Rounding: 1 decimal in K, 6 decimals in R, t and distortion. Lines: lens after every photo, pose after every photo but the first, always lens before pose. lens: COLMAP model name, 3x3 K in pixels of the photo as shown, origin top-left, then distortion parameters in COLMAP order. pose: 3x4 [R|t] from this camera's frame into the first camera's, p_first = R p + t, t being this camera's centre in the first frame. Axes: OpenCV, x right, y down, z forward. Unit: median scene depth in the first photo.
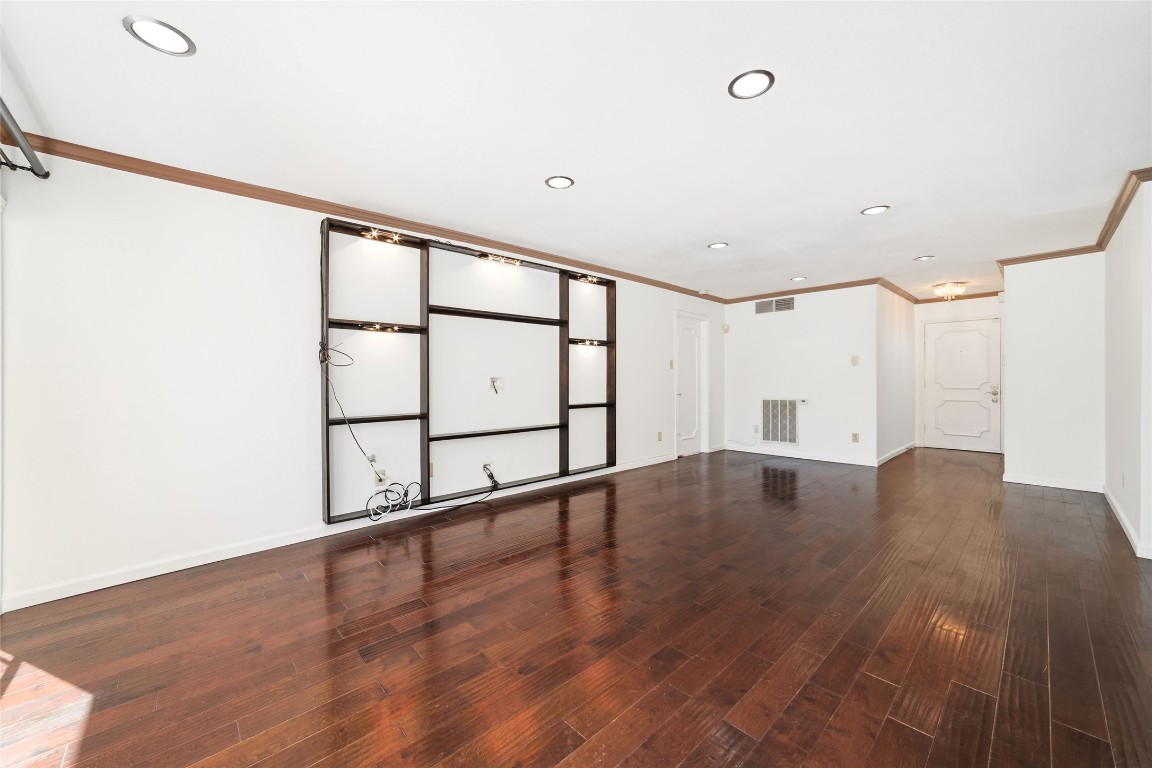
lens RADIAL K [[438.2, 0, 580.6], [0, 438.2, 378.9], [0, 0, 1]] dist [-0.013128, 0.001743]
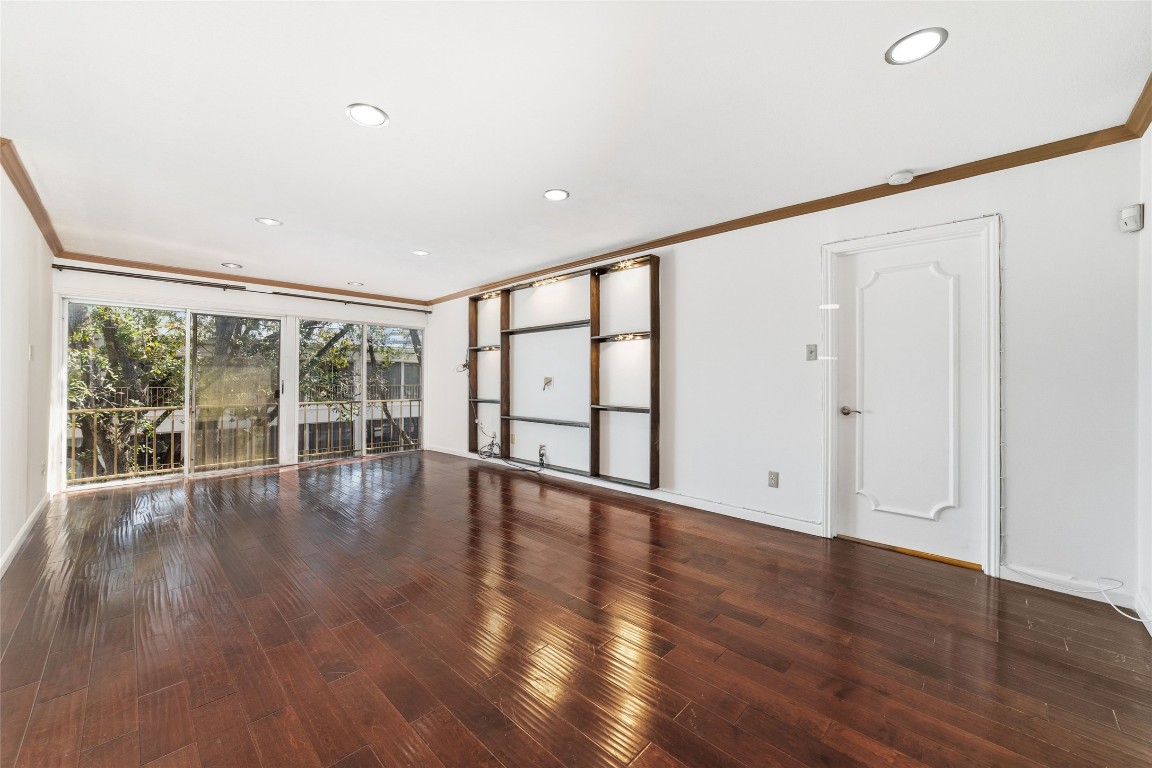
lens RADIAL K [[438.2, 0, 574.7], [0, 438.2, 376.9], [0, 0, 1]] dist [-0.013128, 0.001743]
pose [[0.056239, -0.008780, -0.998379, 0.937235], [-0.009188, 0.999914, -0.009311, 0.005969], [0.998375, 0.009697, 0.056154, 0.893822]]
